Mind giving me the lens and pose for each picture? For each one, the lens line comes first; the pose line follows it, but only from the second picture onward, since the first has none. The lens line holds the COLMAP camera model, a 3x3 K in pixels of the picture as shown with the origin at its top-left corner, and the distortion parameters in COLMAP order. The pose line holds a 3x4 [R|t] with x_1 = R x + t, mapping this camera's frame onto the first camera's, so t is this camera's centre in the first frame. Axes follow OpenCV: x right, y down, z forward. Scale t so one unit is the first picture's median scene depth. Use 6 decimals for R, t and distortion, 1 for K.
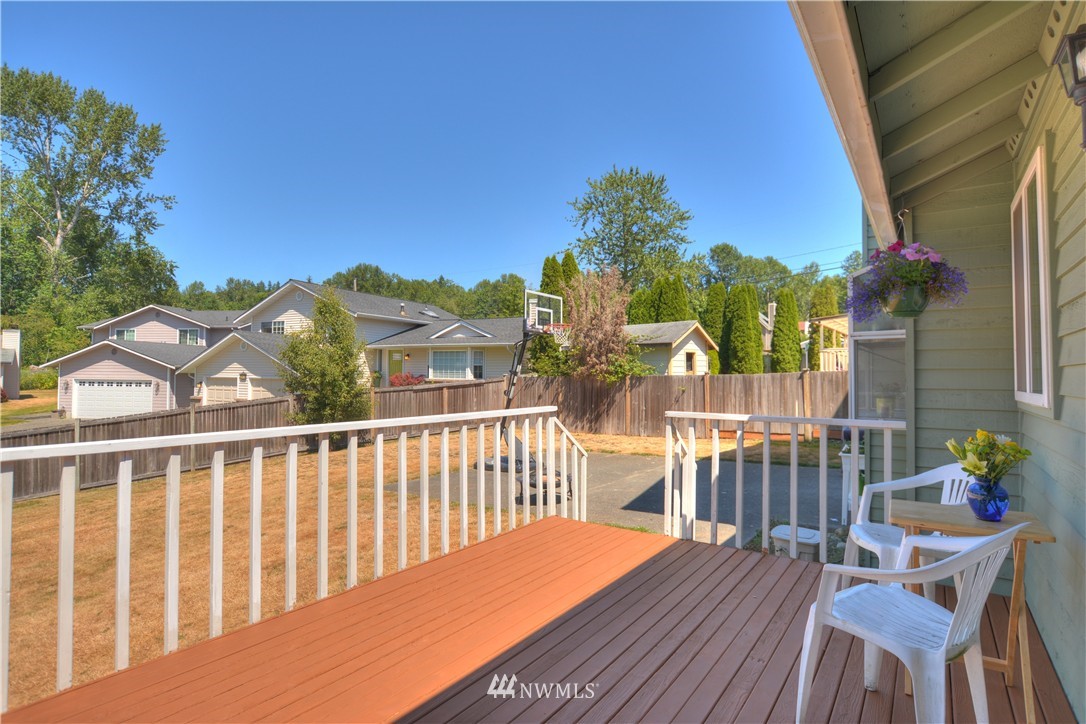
lens RADIAL K [[559.8, 0, 557.6], [0, 559.8, 357.4], [0, 0, 1]] dist [-0.021696, 0.001306]
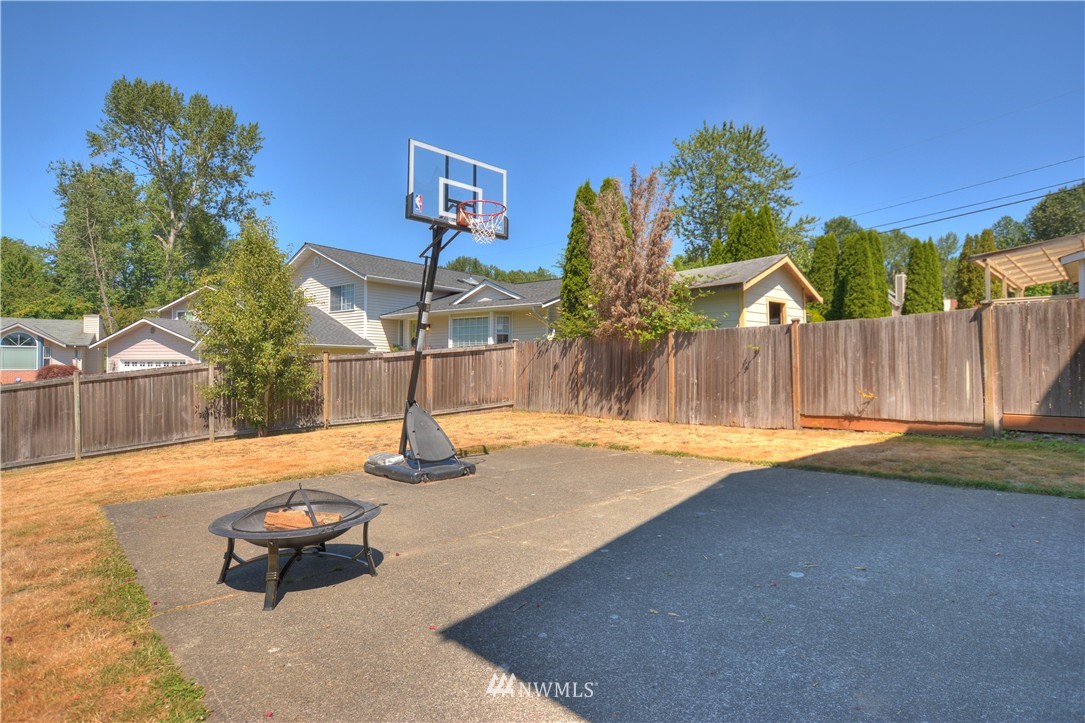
lens RADIAL K [[559.3, 0, 551.4], [0, 559.3, 355.4], [0, 0, 1]] dist [-0.021696, 0.001306]
pose [[0.981622, -0.007212, -0.190698, 0.062303], [0.009573, 0.999889, 0.011459, 0.028516], [0.190594, -0.013074, 0.981582, 0.182895]]
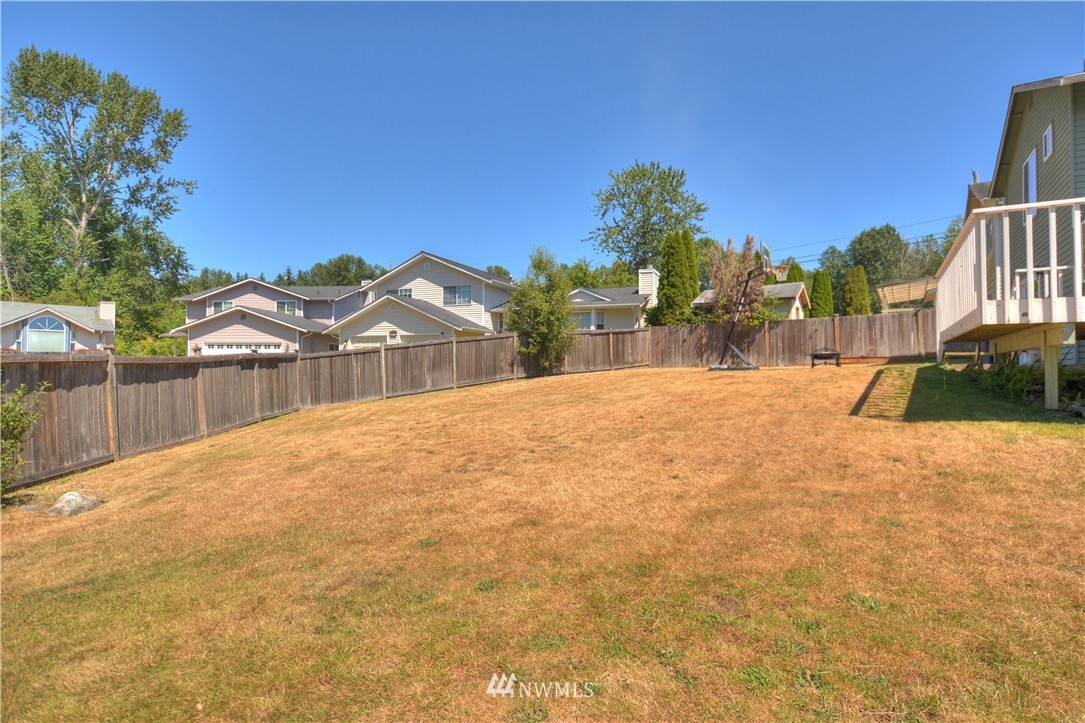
lens RADIAL K [[559.3, 0, 559.0], [0, 559.3, 356.6], [0, 0, 1]] dist [-0.021696, 0.001306]
pose [[0.998216, 0.000079, 0.059699, -0.238652], [-0.000528, 0.999972, 0.007504, 0.059220], [-0.059696, -0.007522, 0.998188, -0.141794]]
